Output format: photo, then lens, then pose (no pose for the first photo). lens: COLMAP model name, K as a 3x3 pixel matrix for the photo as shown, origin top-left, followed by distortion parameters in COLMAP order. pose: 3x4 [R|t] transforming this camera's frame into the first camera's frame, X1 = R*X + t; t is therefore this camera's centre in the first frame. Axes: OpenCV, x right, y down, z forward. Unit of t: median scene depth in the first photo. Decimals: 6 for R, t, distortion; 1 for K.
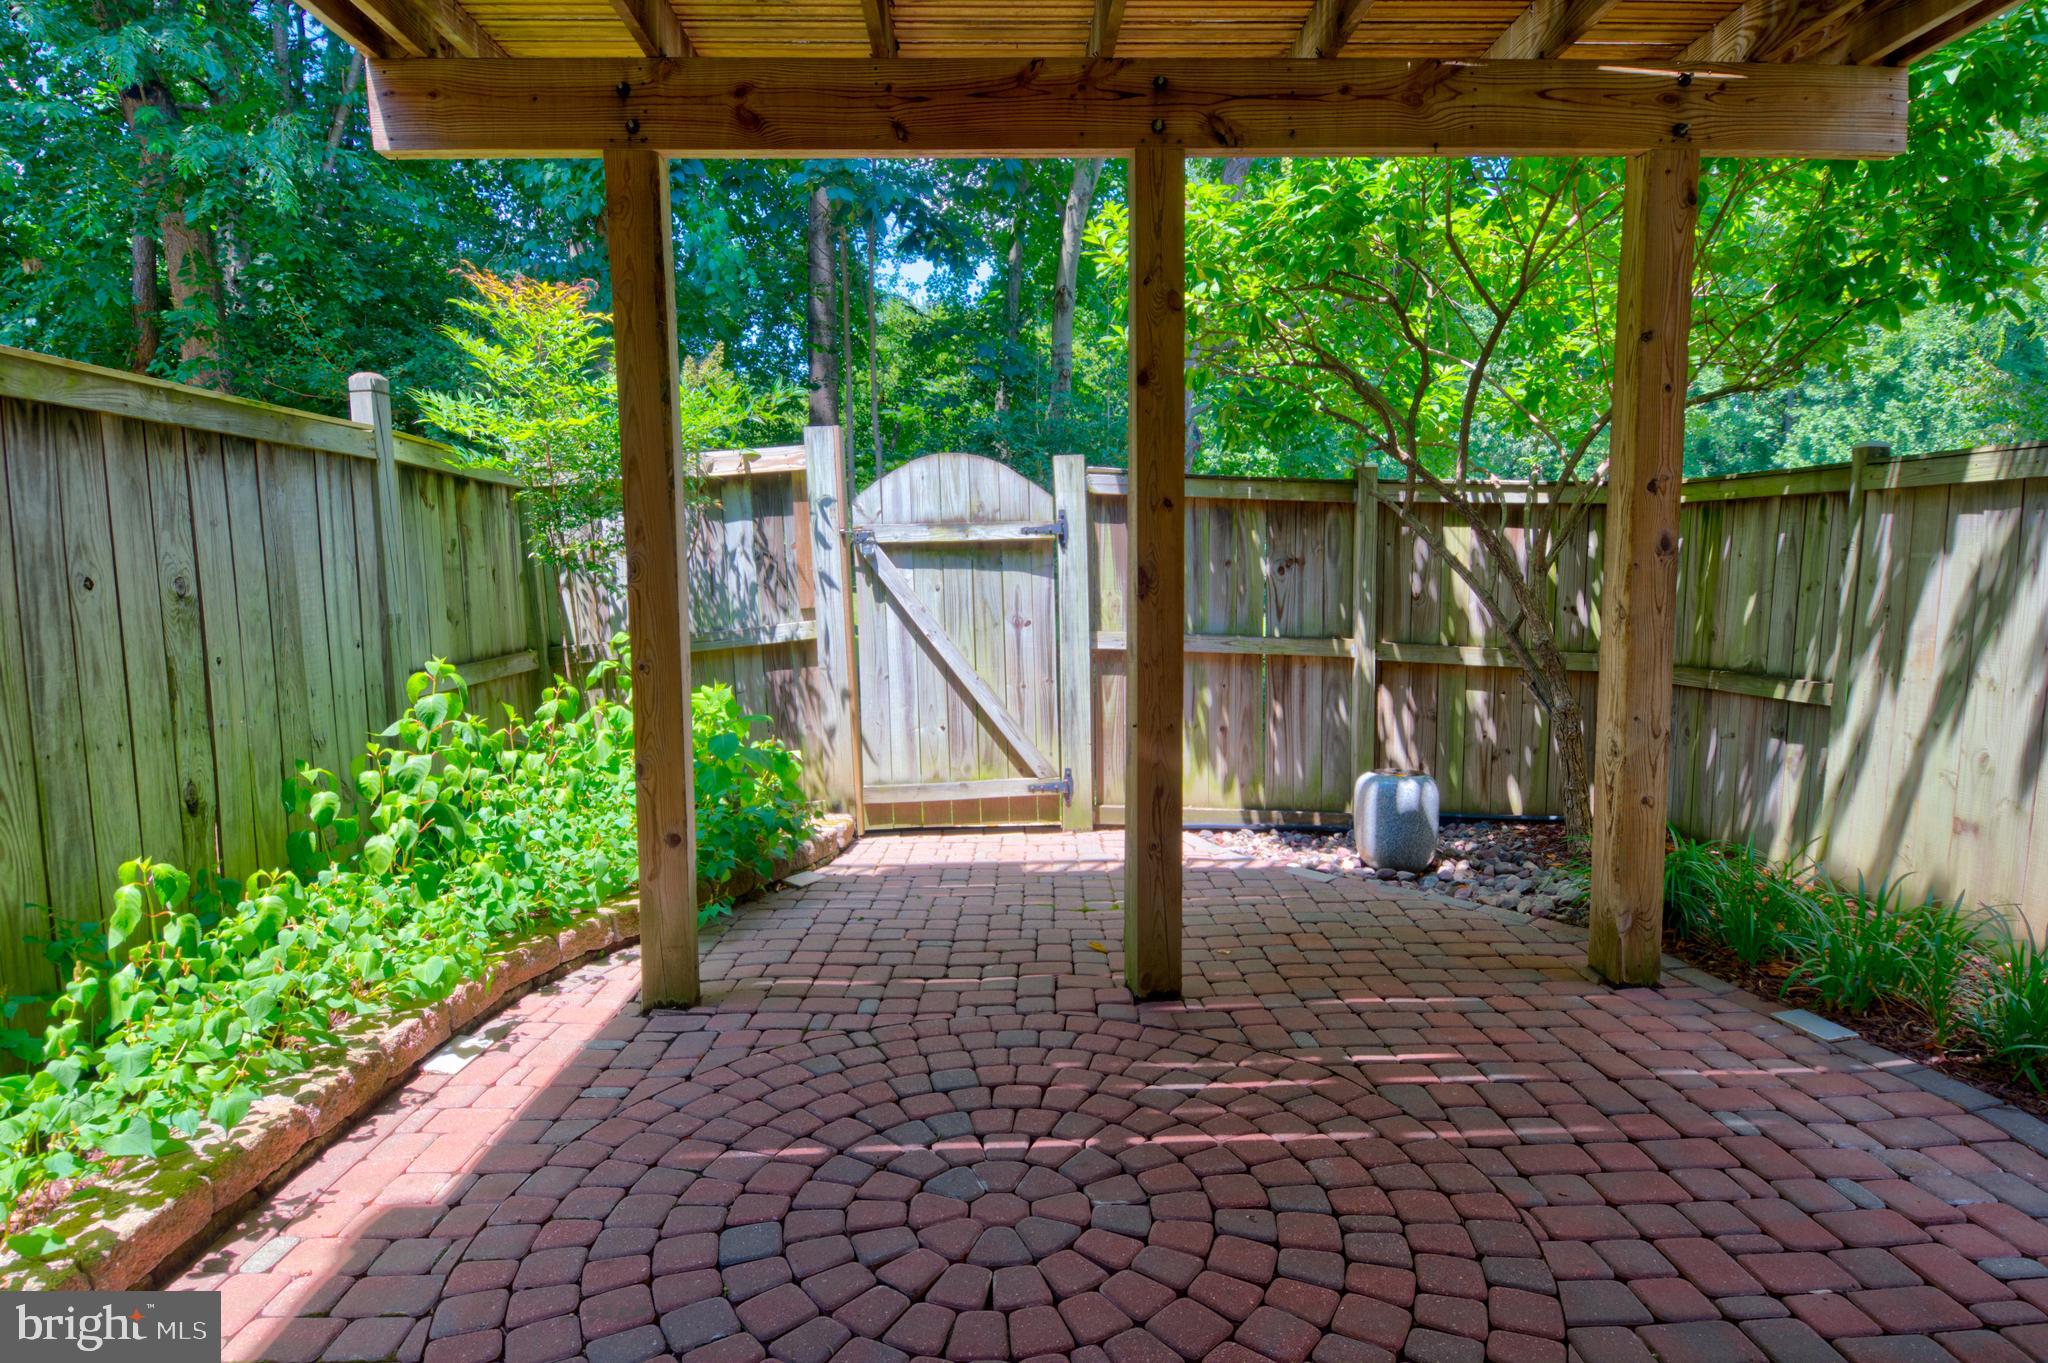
lens RADIAL K [[1078.6, 0, 1032.0], [0, 1078.6, 682.1], [0, 0, 1]] dist [-0.003980, -0.001425]
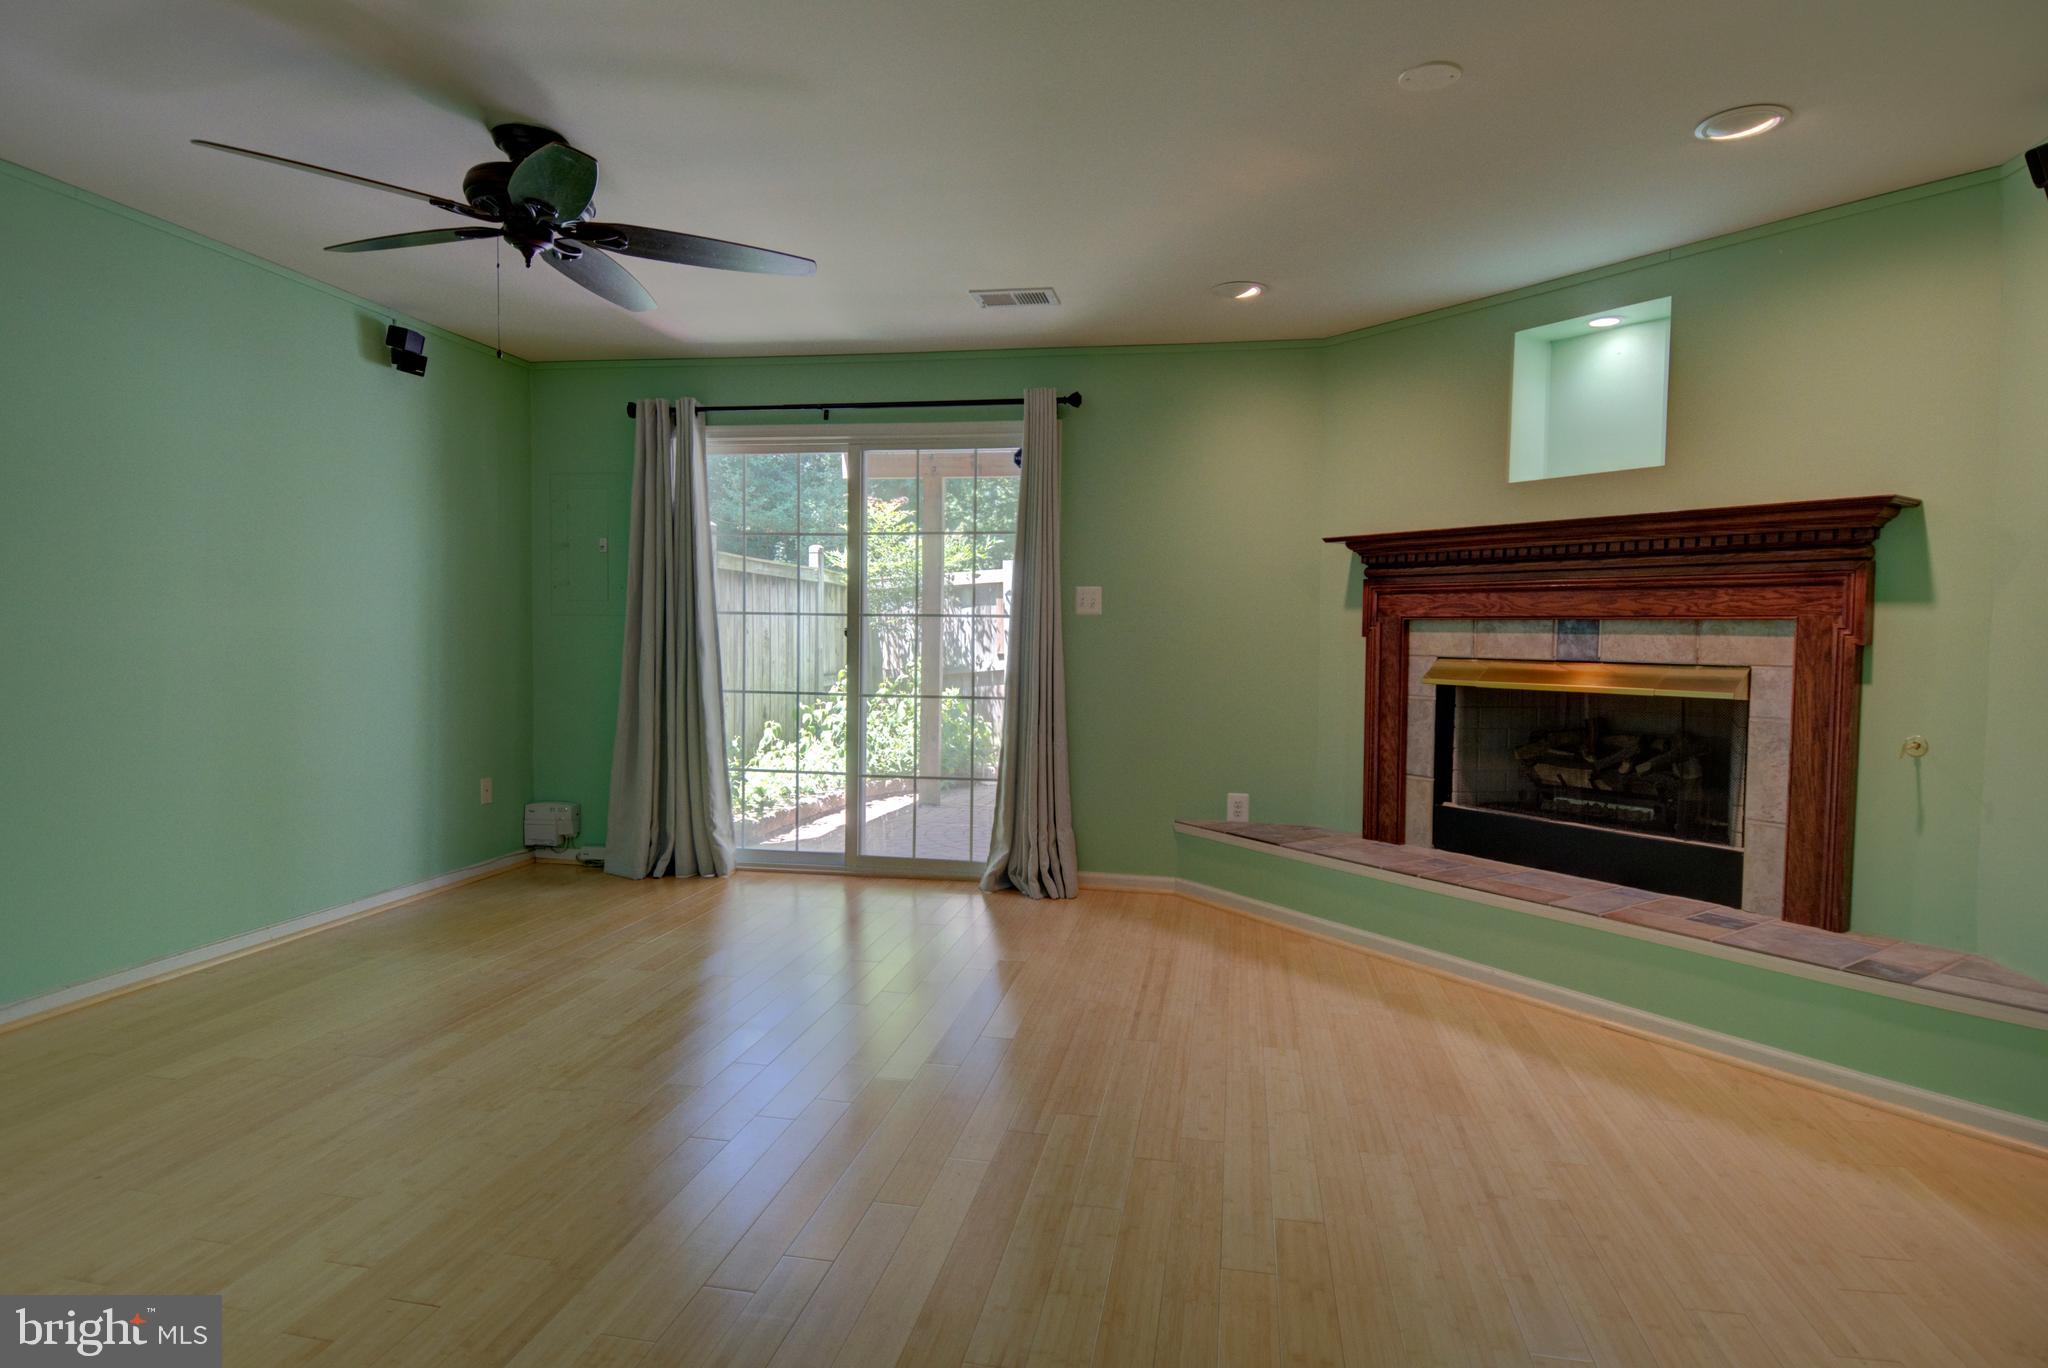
lens RADIAL K [[1078.6, 0, 1021.1], [0, 1078.6, 681.7], [0, 0, 1]] dist [-0.003980, -0.001425]
pose [[0.975648, 0.031466, -0.217075, 0.299379], [-0.044504, 0.997470, -0.055434, 0.106138], [0.214782, 0.063745, 0.974580, -1.042741]]
